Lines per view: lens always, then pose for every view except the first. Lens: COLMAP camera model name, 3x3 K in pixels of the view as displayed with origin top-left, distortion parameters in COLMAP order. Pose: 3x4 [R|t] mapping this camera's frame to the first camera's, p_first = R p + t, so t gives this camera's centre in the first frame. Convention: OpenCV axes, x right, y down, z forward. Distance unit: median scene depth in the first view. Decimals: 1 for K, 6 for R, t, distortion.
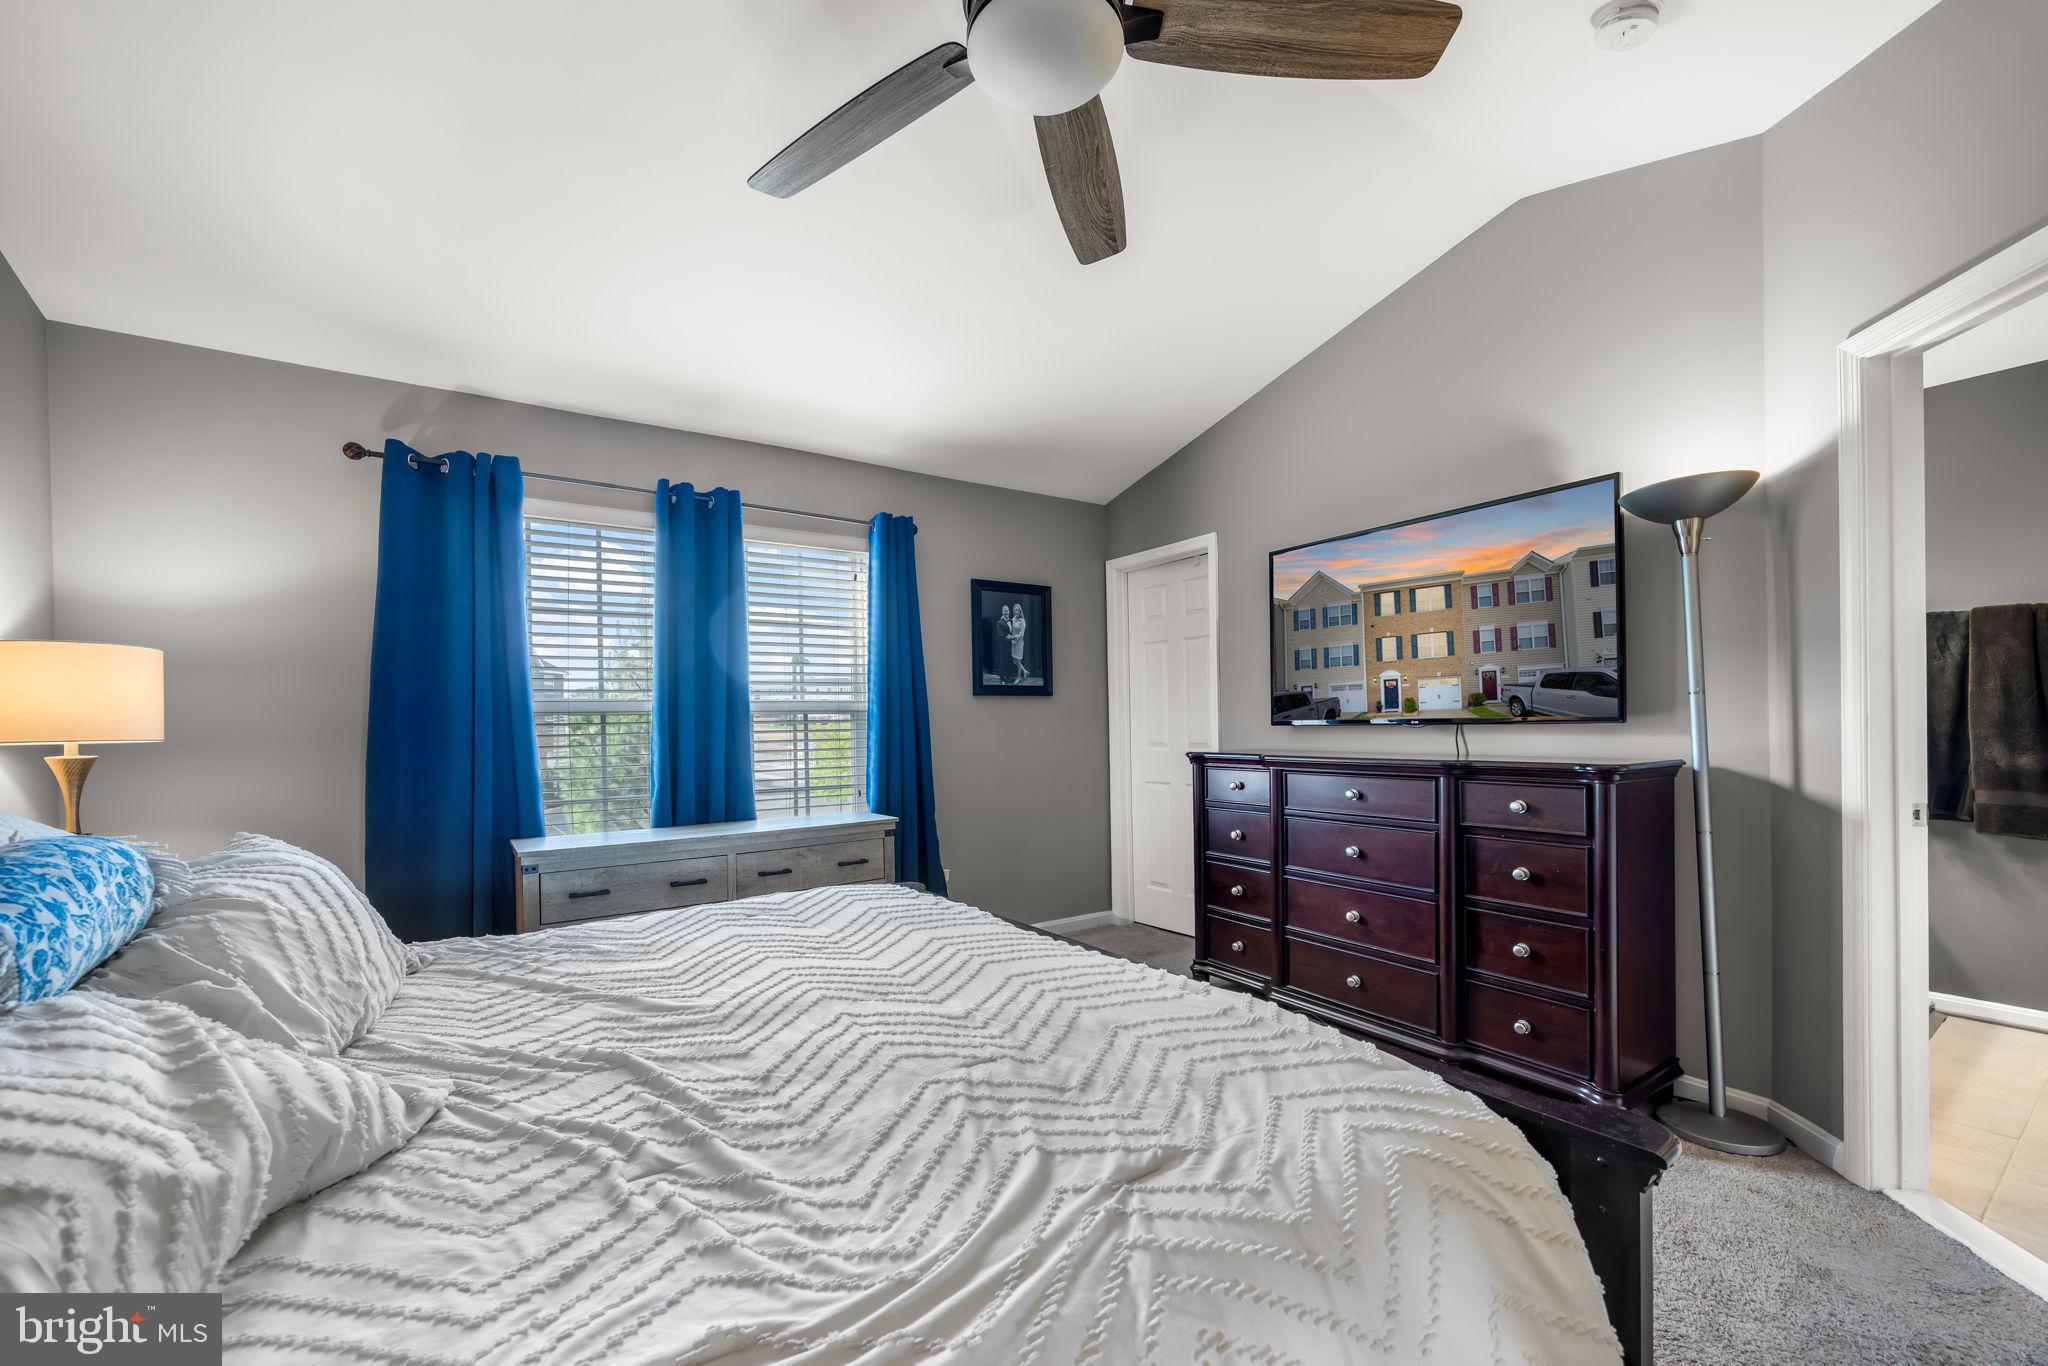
lens RADIAL K [[792.2, 0, 1078.9], [0, 792.2, 724.7], [0, 0, 1]] dist [-0.002942, -0.000106]
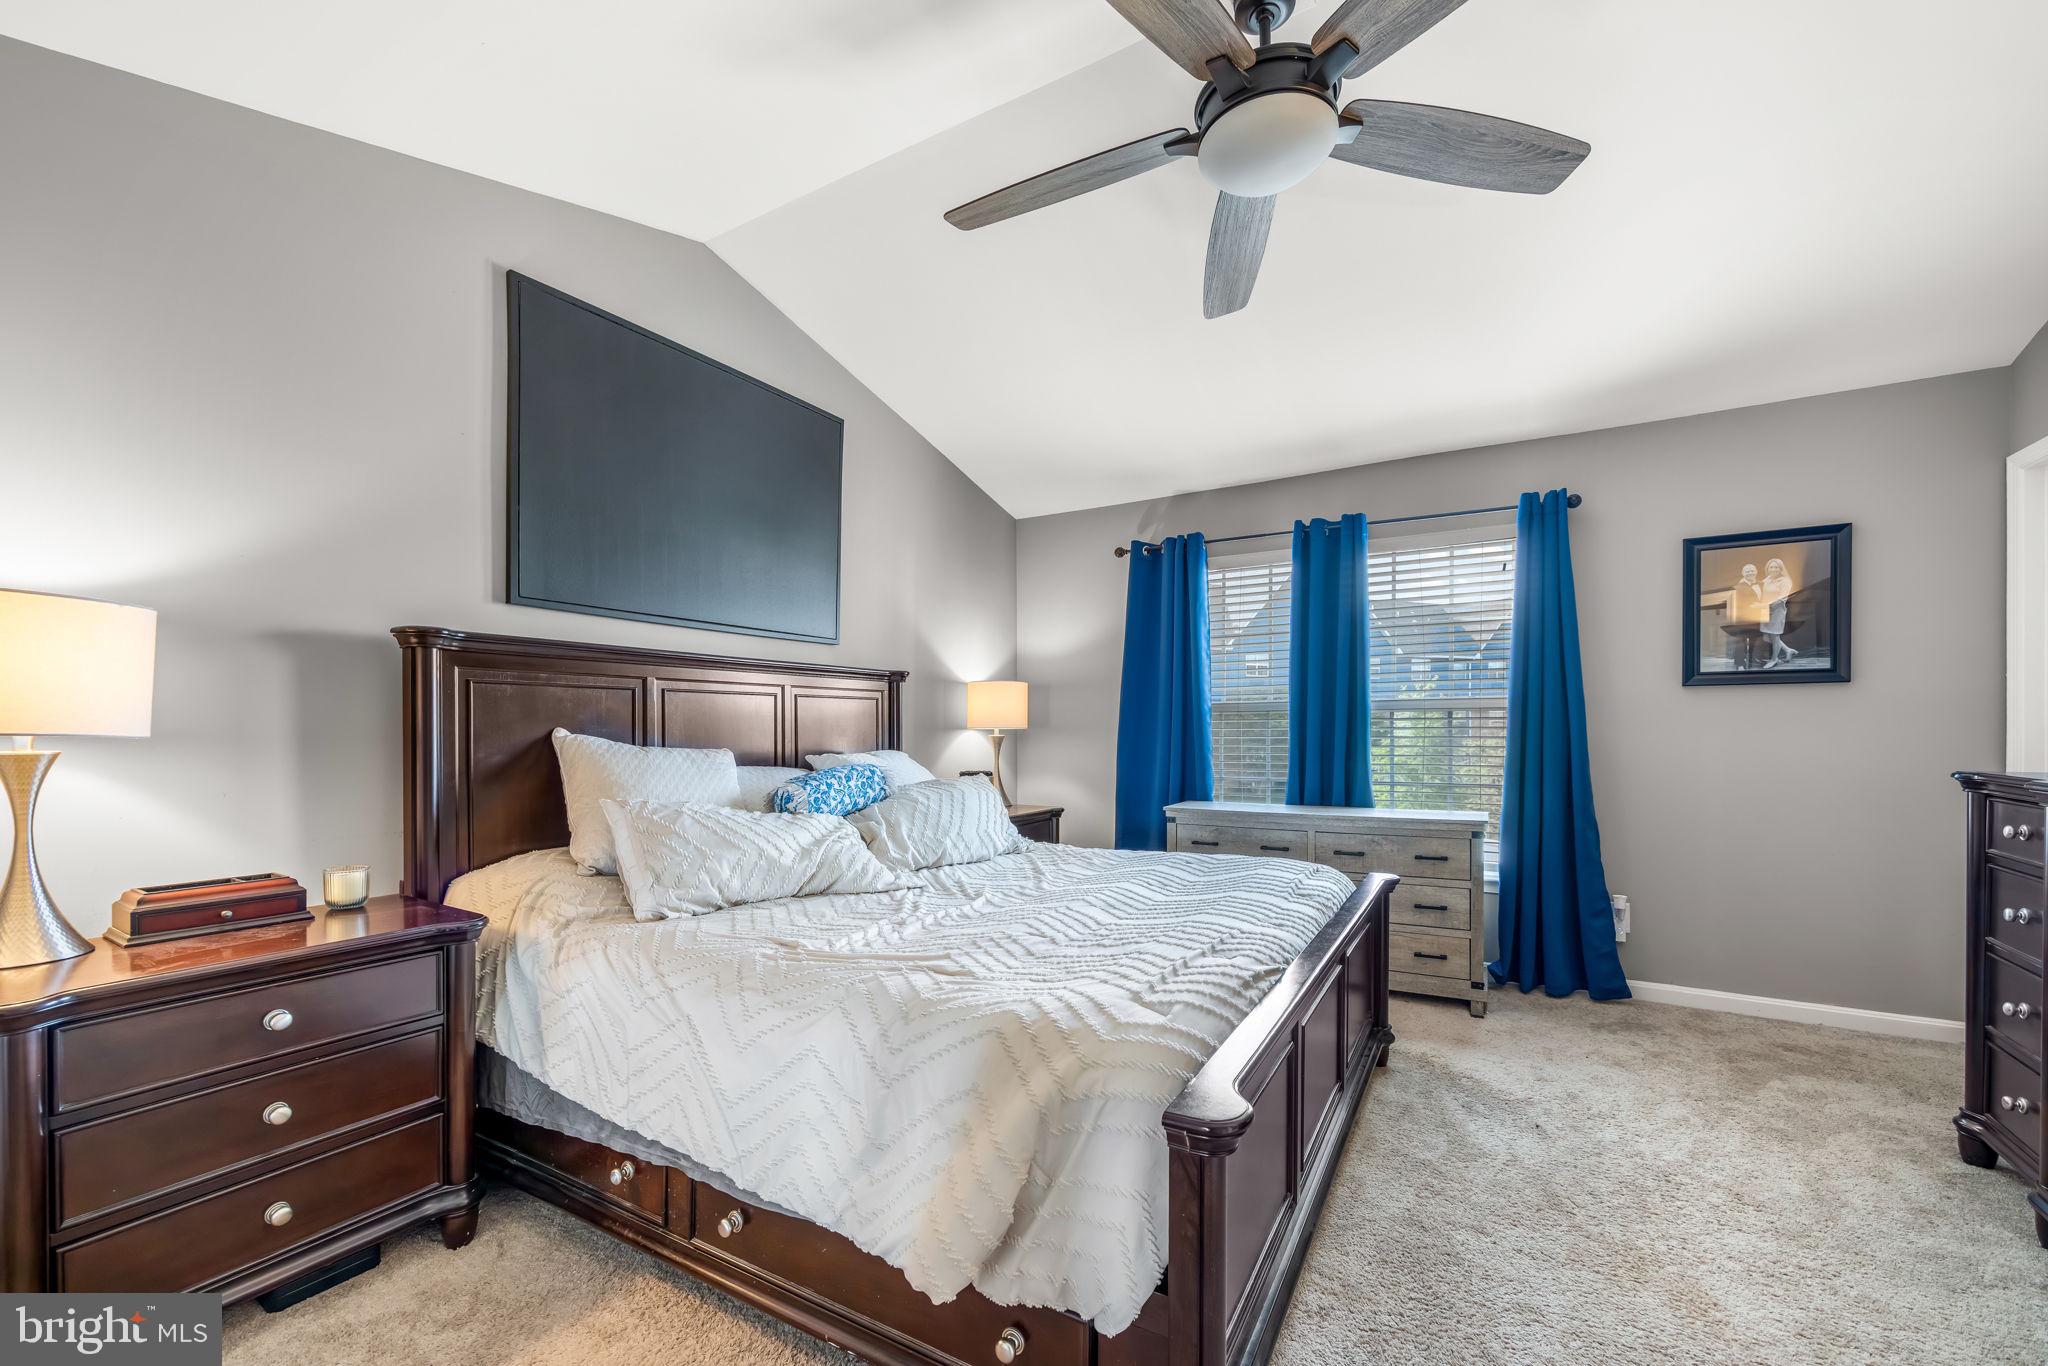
lens RADIAL K [[792.2, 0, 1015.0], [0, 792.2, 716.6], [0, 0, 1]] dist [-0.002942, -0.000106]
pose [[0.445185, 0.001740, -0.895437, 0.406978], [-0.003077, 0.999995, 0.000413, -0.006917], [0.895433, 0.002572, 0.445188, 0.072342]]
